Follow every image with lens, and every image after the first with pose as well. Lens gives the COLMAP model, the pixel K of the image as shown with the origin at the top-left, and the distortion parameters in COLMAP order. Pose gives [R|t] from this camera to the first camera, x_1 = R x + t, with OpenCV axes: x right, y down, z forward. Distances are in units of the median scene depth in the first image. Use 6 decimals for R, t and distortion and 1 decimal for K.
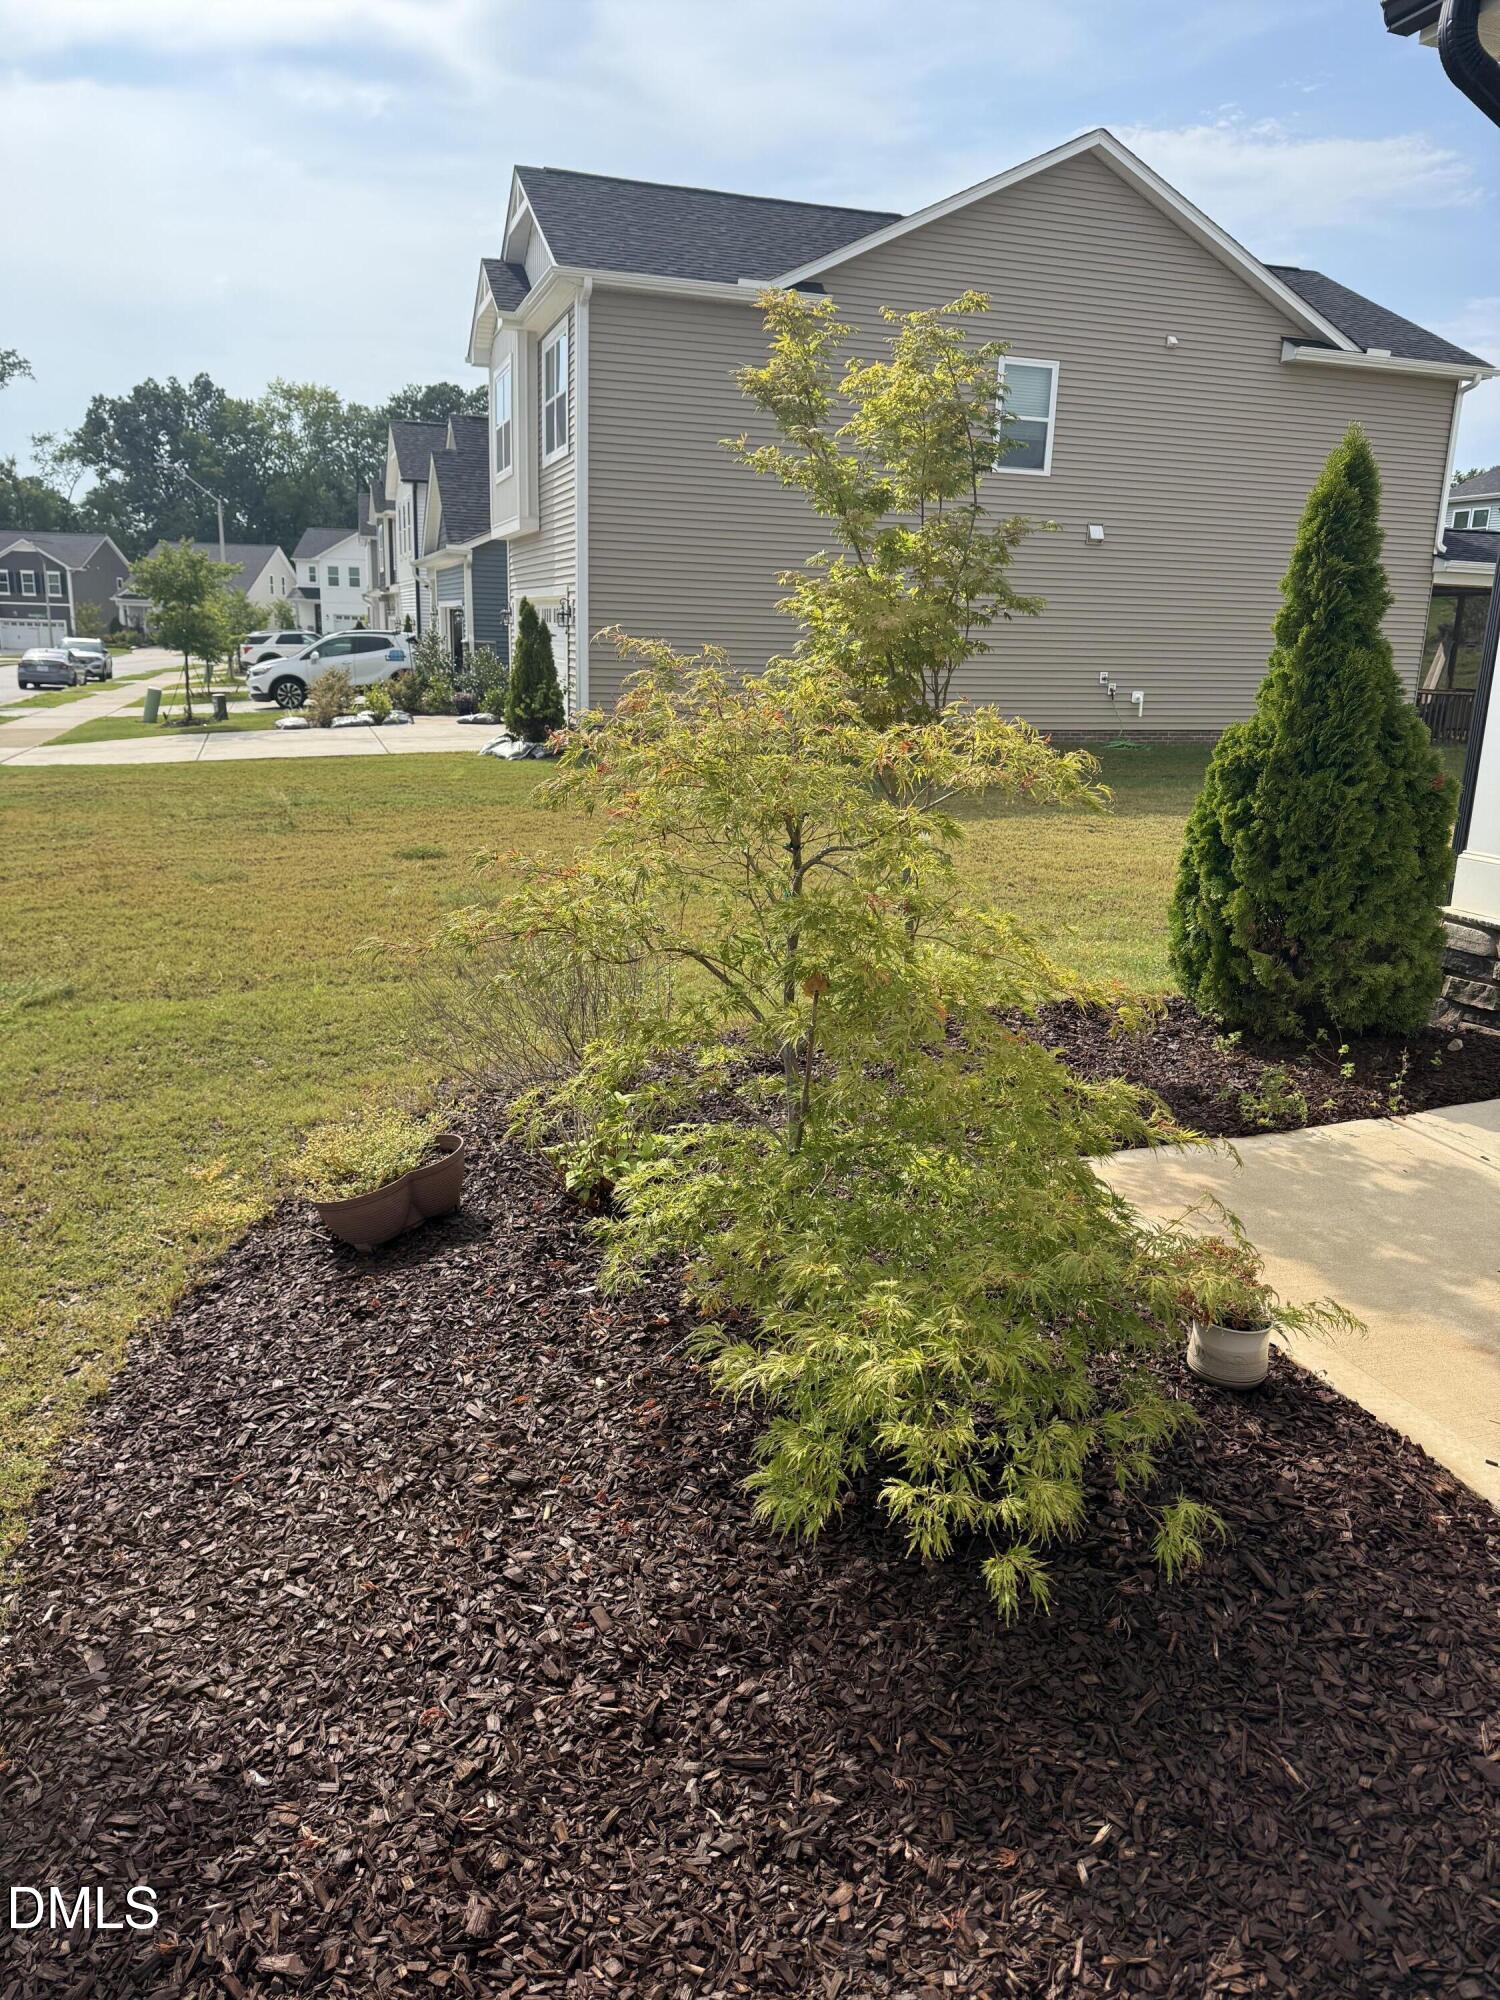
lens RADIAL K [[1400.9, 0, 750.0], [0, 1400.9, 1000.0], [0, 0, 1]] dist [0.118799, -0.190677]
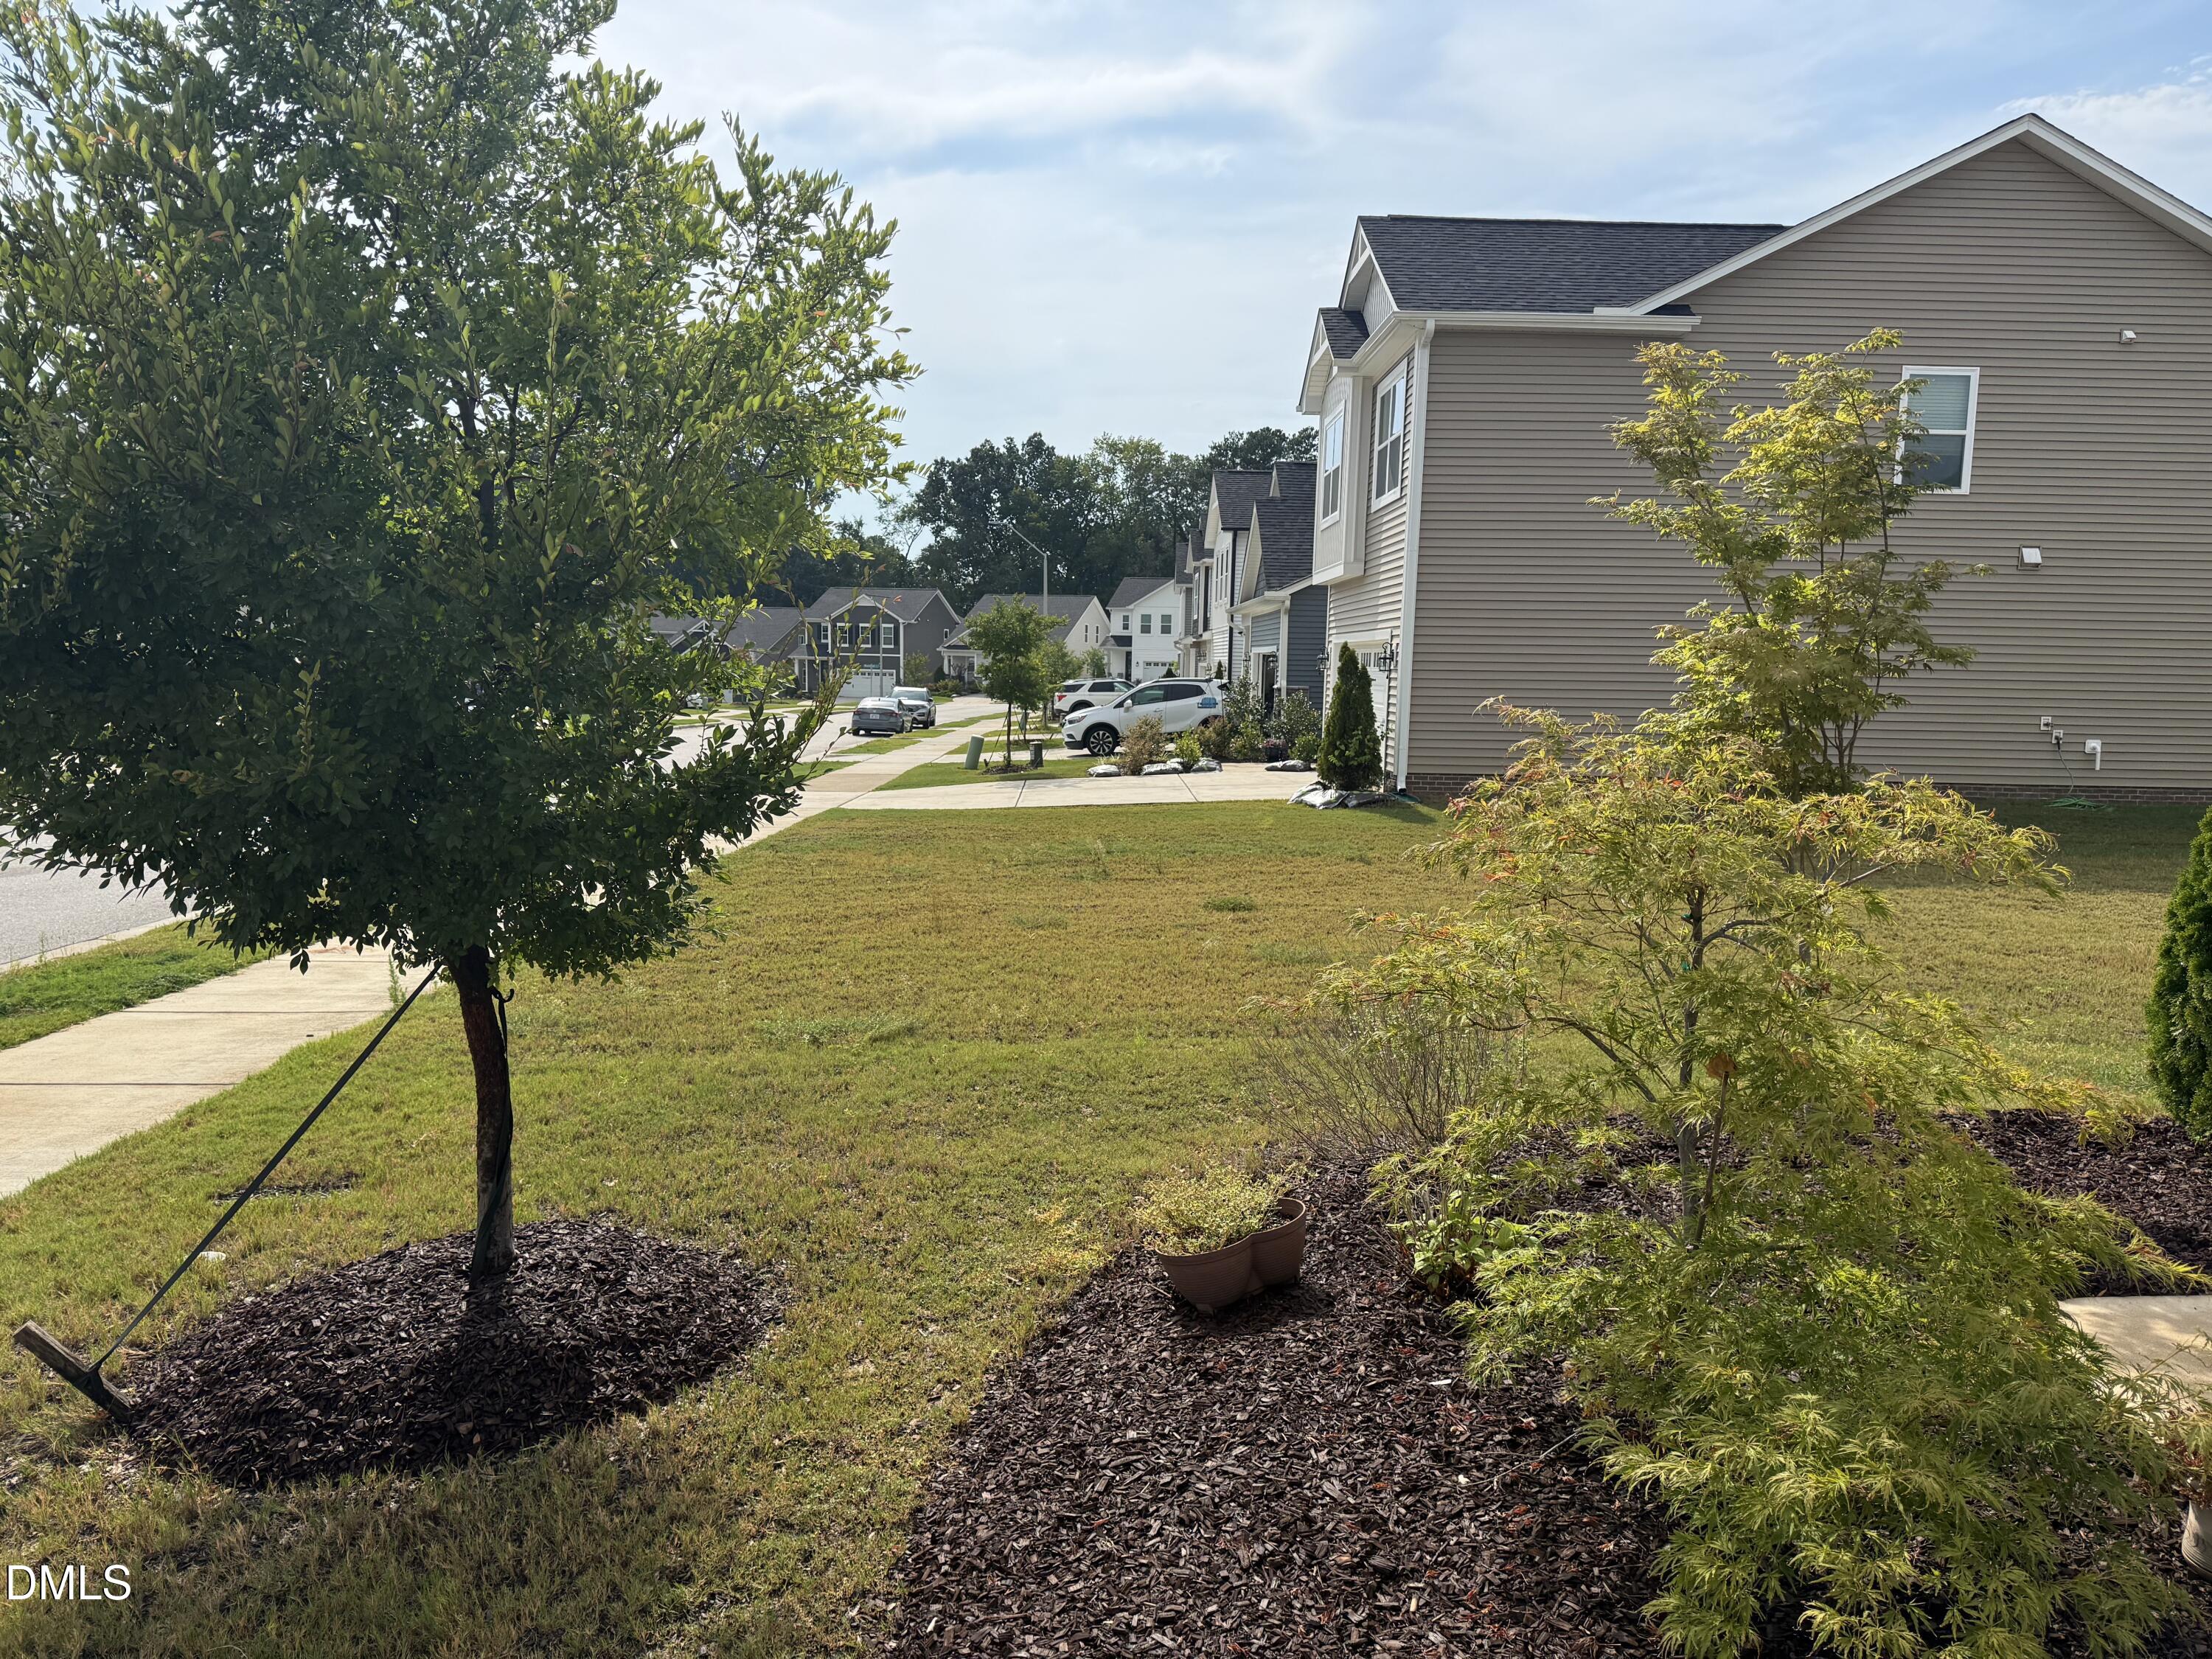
lens RADIAL K [[1558.8, 0, 1120.5], [0, 1558.8, 848.7], [0, 0, 1]] dist [0.077692, -0.073964]
pose [[0.959307, 0.024222, -0.281326, -0.021962], [-0.063900, 0.989090, -0.132735, 0.005696], [0.275041, 0.145310, 0.950388, -0.068322]]
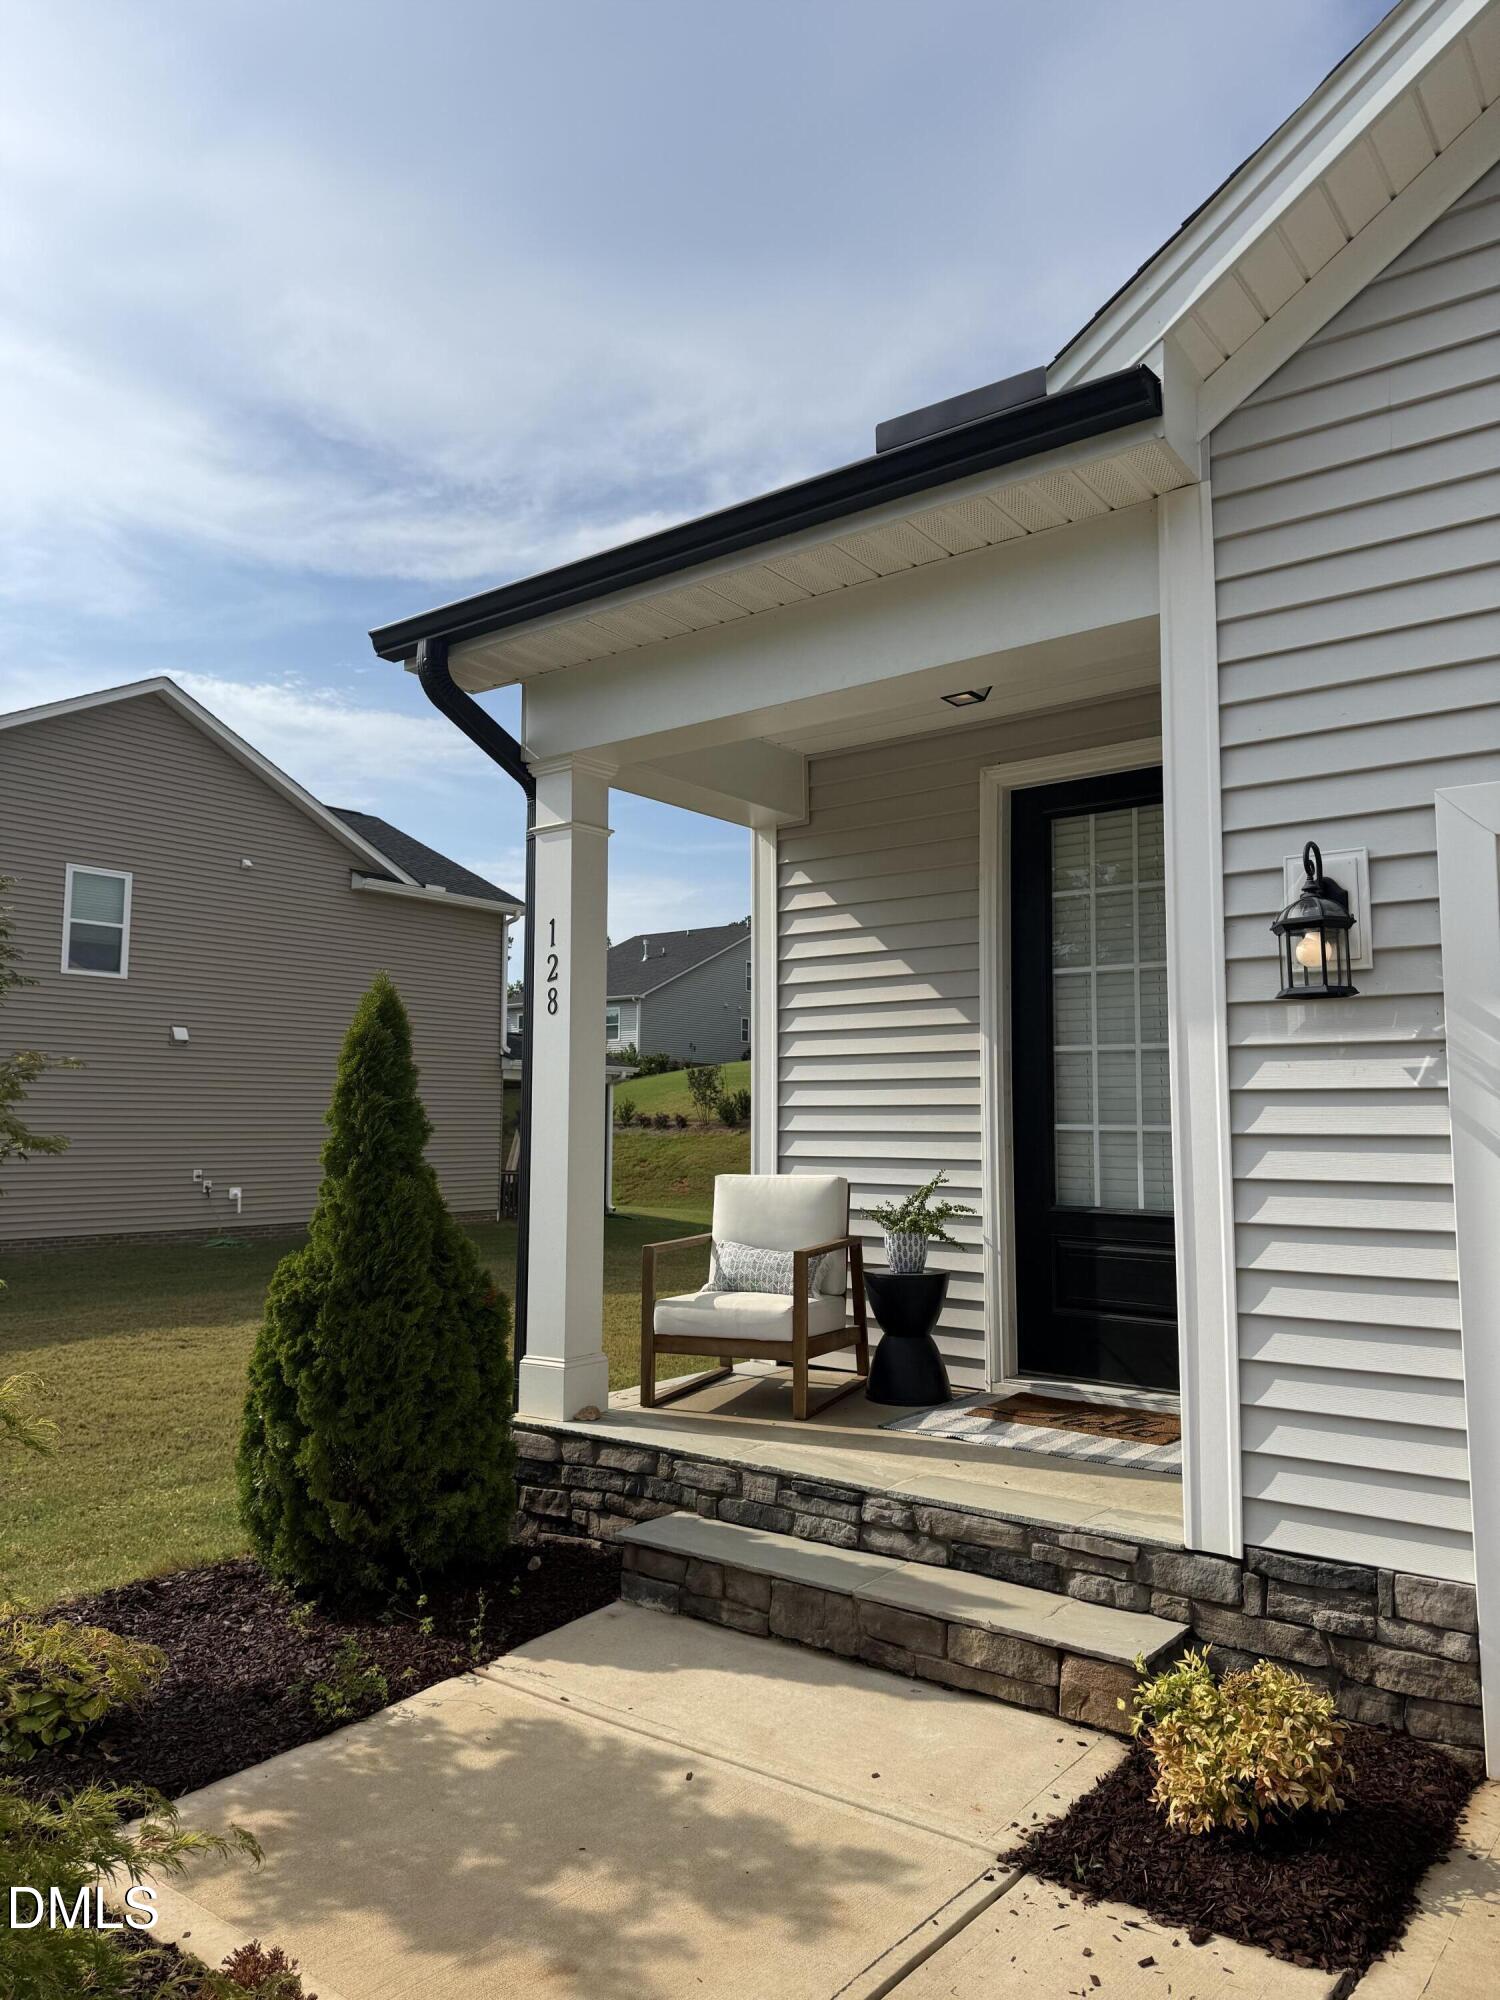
lens RADIAL K [[1409.4, 0, 750.0], [0, 1409.4, 1000.0], [0, 0, 1]] dist [0.077692, -0.073964]
pose [[0.825586, 0.027609, 0.563601, 0.048813], [0.160083, 0.946306, -0.280852, -0.037510], [-0.541093, 0.322091, 0.776837, 0.019986]]
